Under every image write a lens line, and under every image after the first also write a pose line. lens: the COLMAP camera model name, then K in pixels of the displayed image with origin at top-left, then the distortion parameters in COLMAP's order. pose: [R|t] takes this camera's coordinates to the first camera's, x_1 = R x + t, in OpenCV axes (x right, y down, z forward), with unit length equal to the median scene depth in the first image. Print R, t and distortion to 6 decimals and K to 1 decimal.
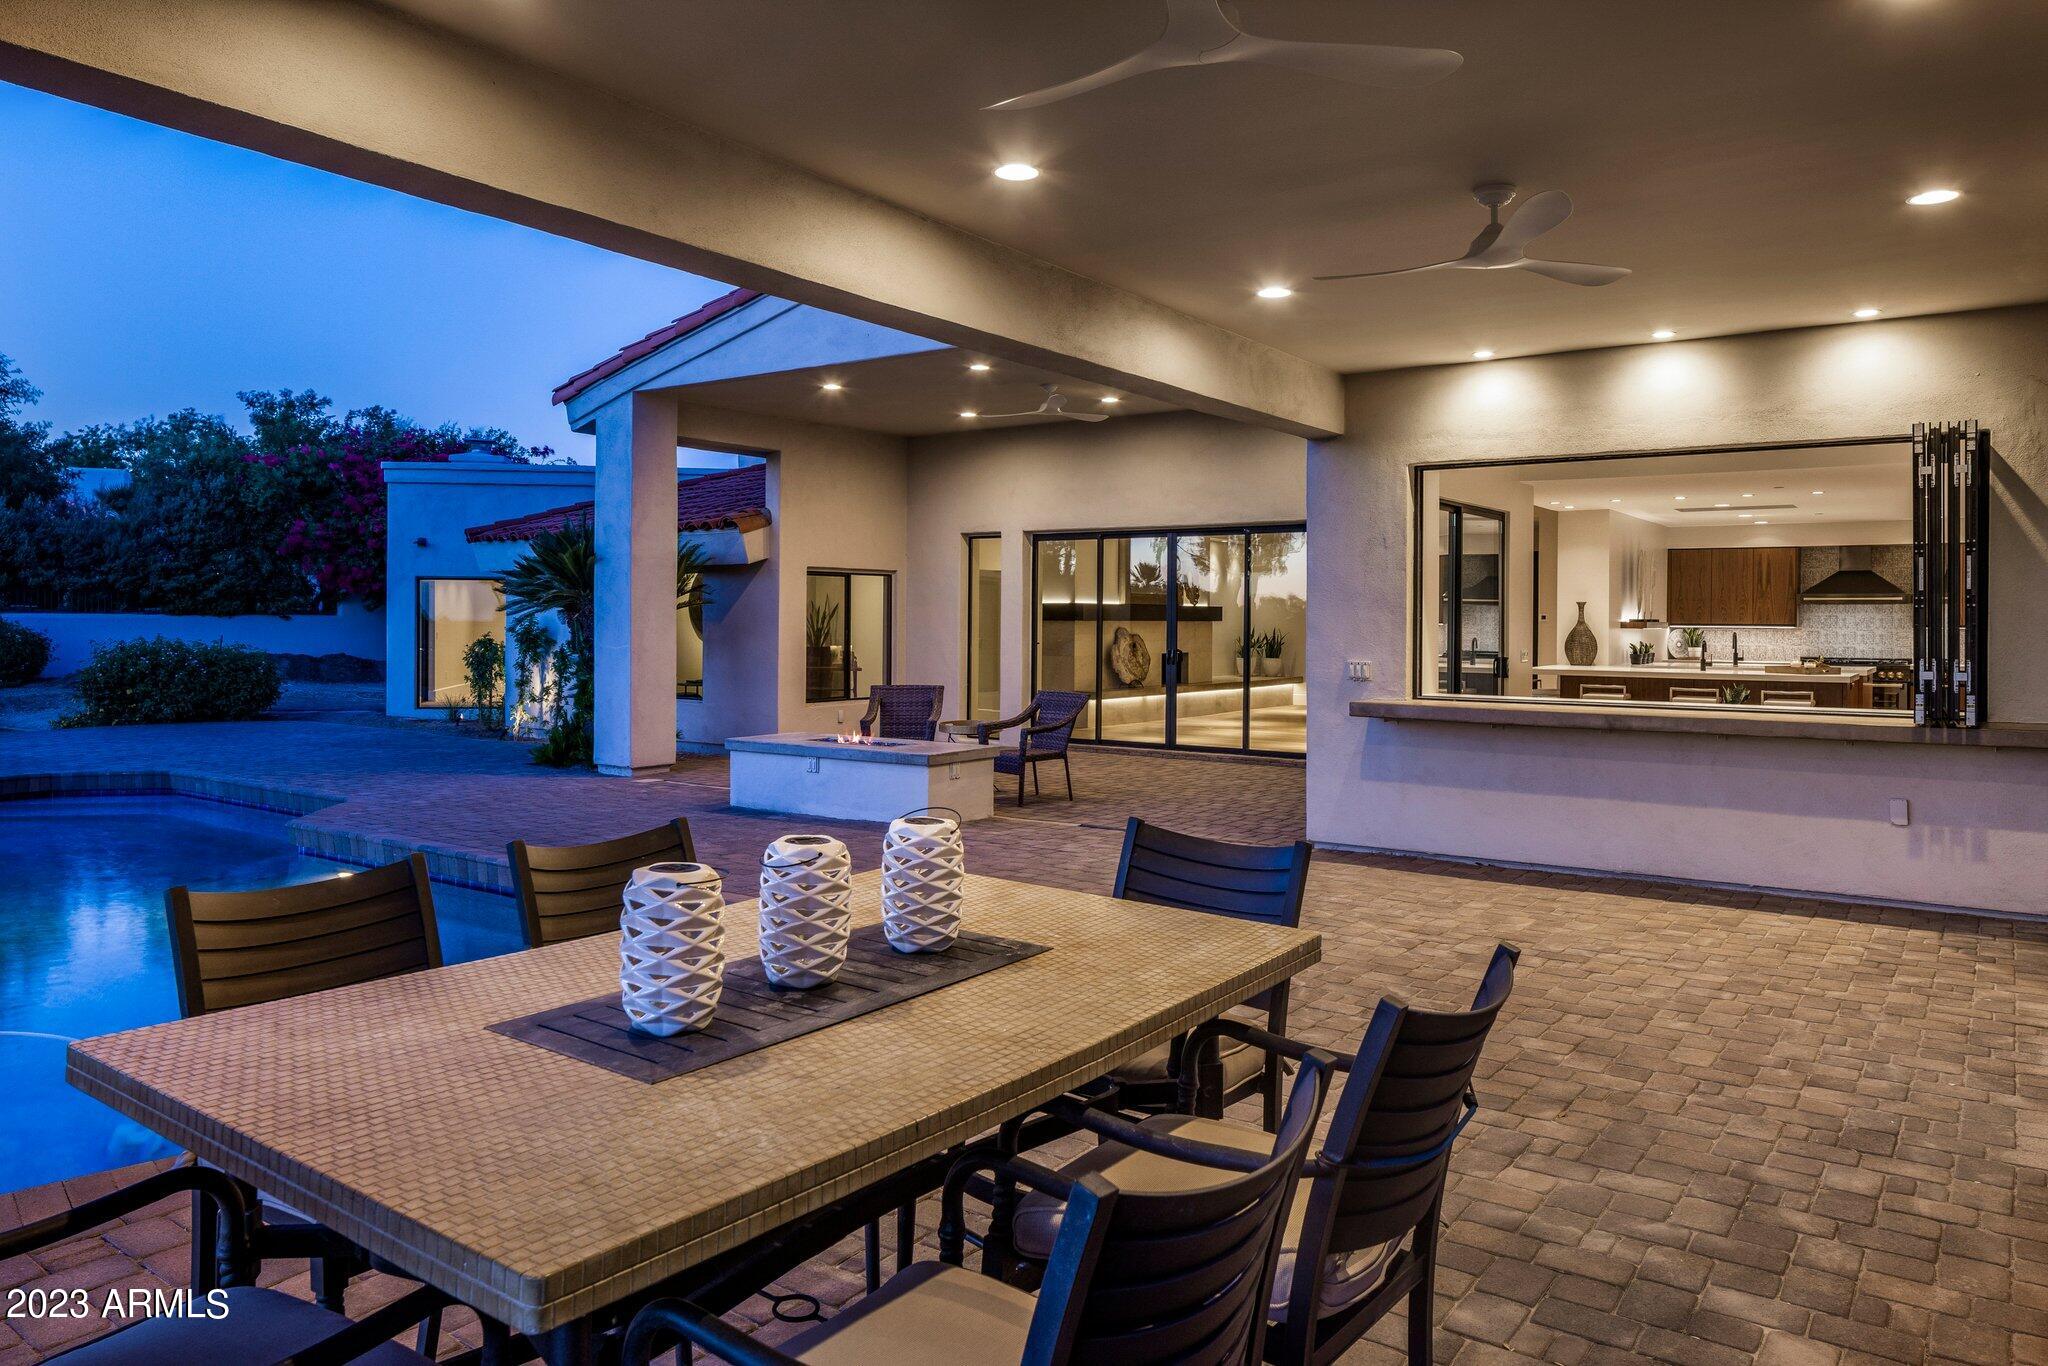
lens RADIAL K [[1382.0, 0, 1013.1], [0, 1382.0, 622.8], [0, 0, 1]] dist [-0.010151, -0.000828]
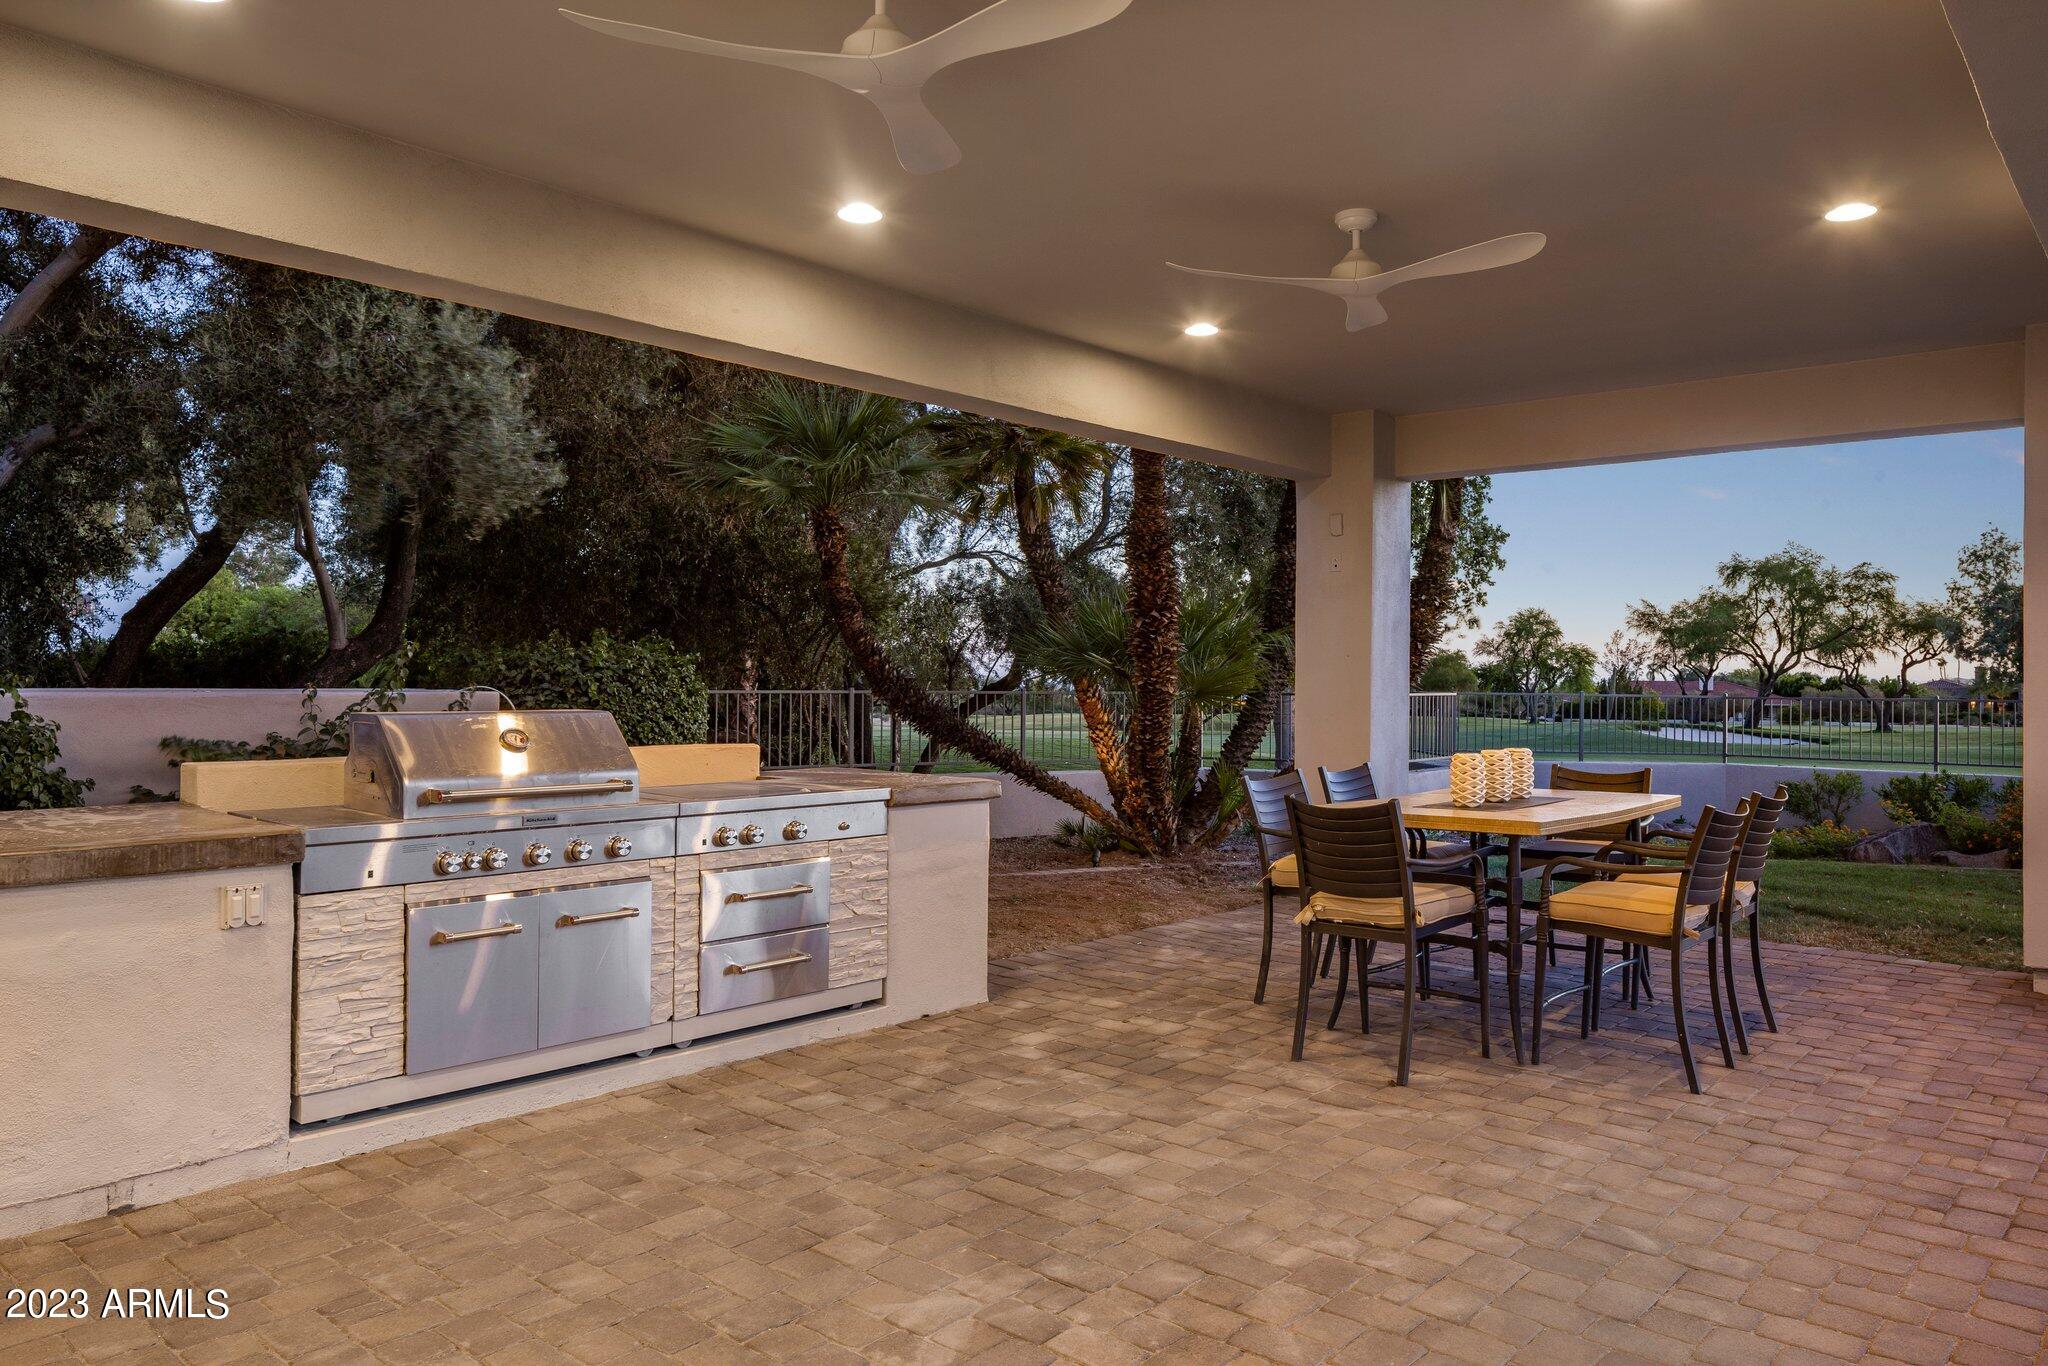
lens RADIAL K [[1382.0, 0, 1040.4], [0, 1382.0, 687.8], [0, 0, 1]] dist [-0.010151, -0.000828]
pose [[-0.996252, -0.013494, 0.085443, 0.081187], [-0.012539, 0.999853, 0.011704, 0.002601], [-0.085588, 0.010589, -0.996274, 0.594663]]
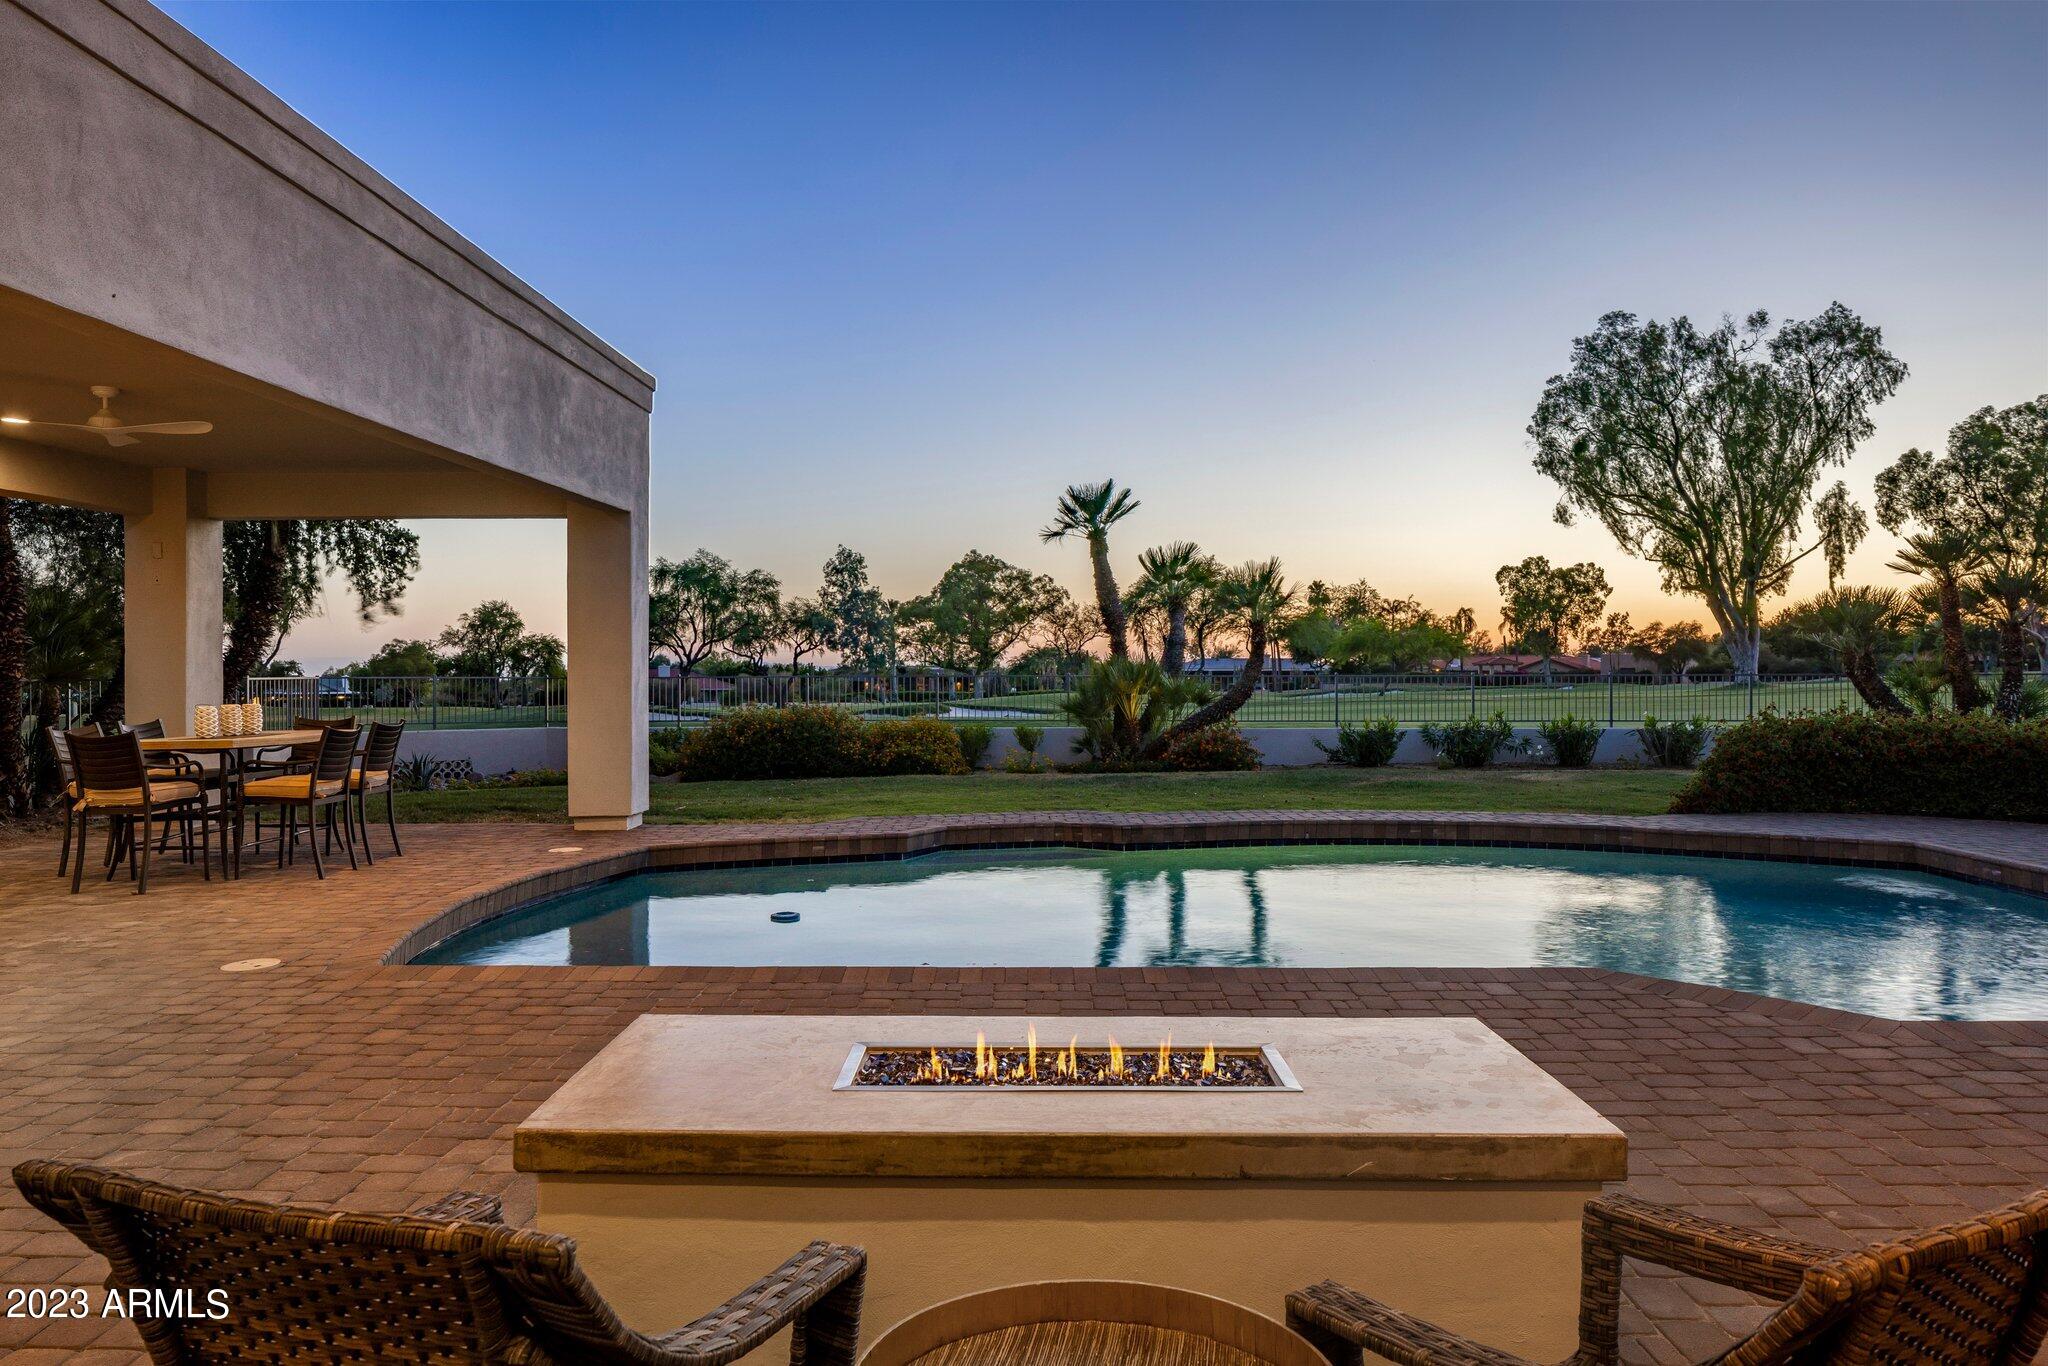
lens RADIAL K [[1382.0, 0, 1005.4], [0, 1382.0, 682.3], [0, 0, 1]] dist [-0.010151, -0.000828]
pose [[-0.829077, 0.001421, -0.559133, 0.041956], [-0.004182, 0.999953, 0.008743, 0.005651], [0.559119, 0.009587, -0.829032, 0.954349]]
